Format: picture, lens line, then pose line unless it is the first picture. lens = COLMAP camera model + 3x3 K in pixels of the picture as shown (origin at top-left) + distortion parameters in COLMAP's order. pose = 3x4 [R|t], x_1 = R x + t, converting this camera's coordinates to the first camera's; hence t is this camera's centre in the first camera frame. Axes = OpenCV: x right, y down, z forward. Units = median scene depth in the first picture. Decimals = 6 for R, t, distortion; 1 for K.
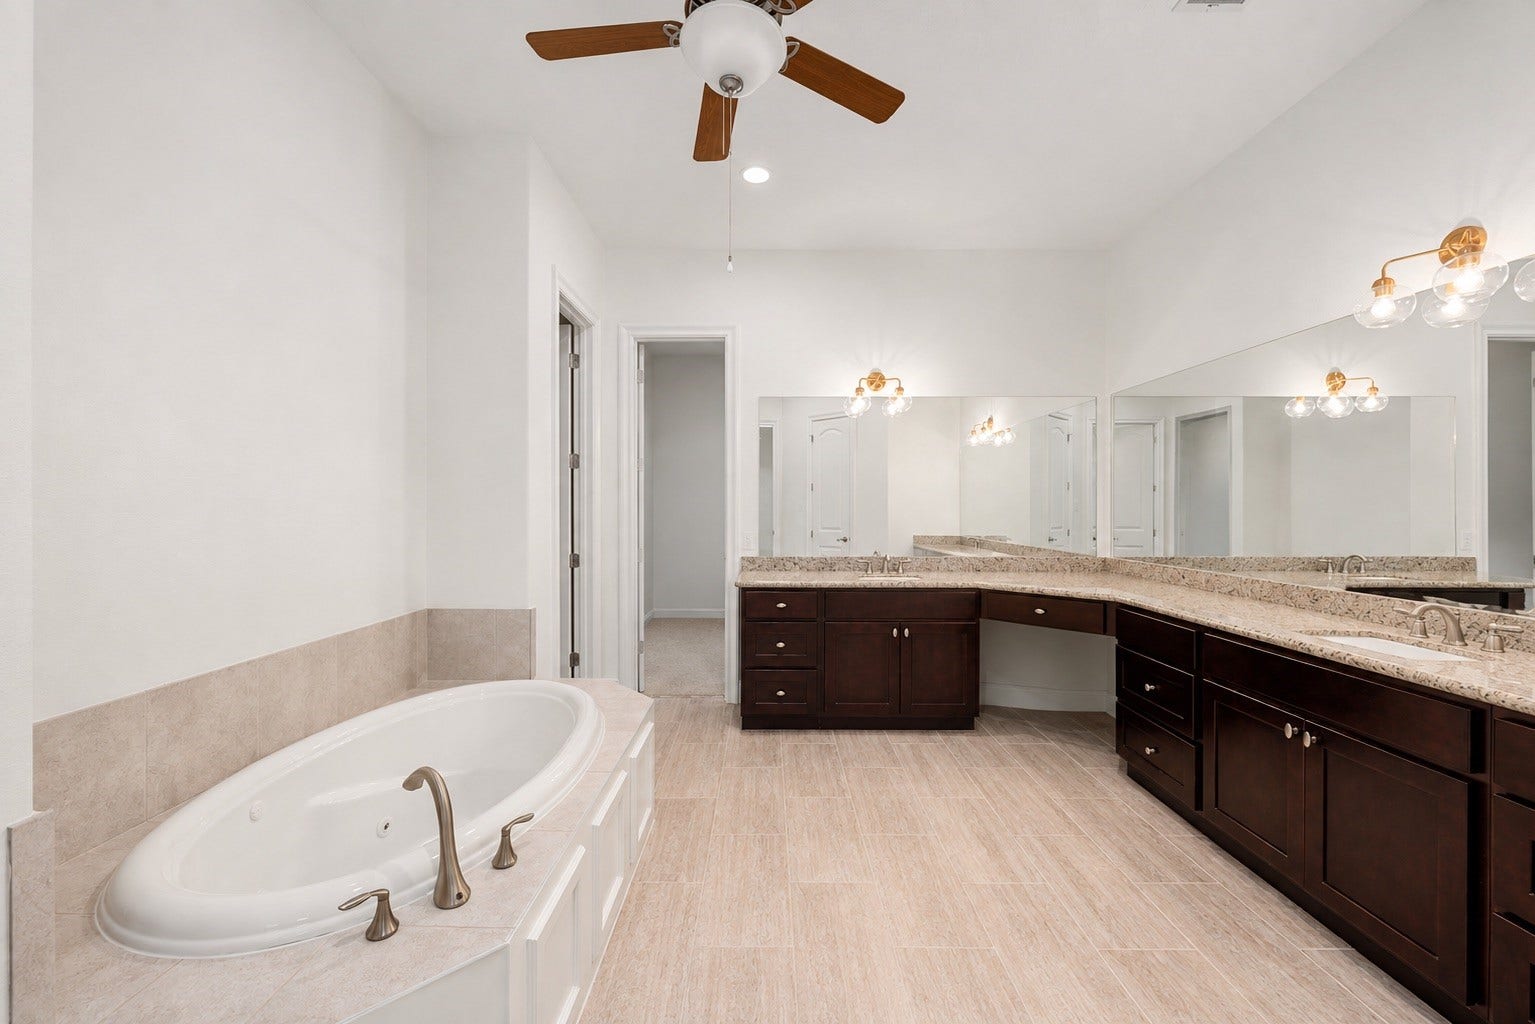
lens RADIAL K [[592.8, 0, 762.8], [0, 592.8, 506.0], [0, 0, 1]] dist [-0.001009, -0.000139]
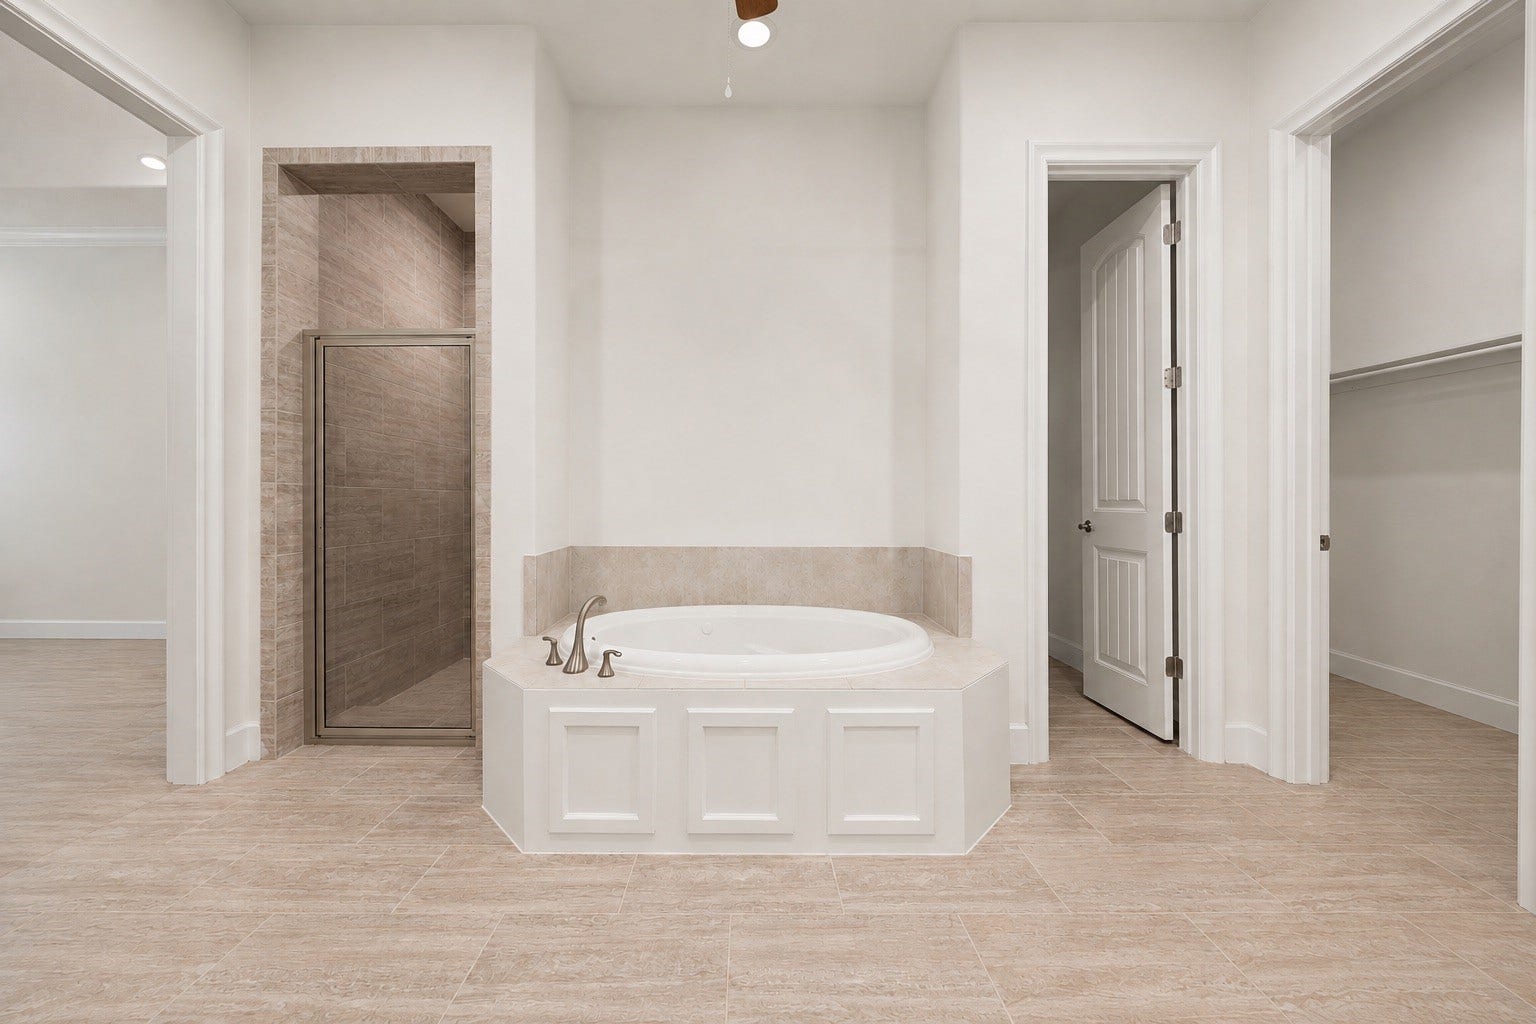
lens RADIAL K [[593.2, 0, 764.9], [0, 593.2, 514.2], [0, 0, 1]] dist [-0.001009, -0.000139]
pose [[0.008517, 0.002120, -0.999961, 0.587181], [-0.001555, 0.999997, 0.002107, 0.131694], [0.999963, 0.001537, 0.008521, 0.828347]]
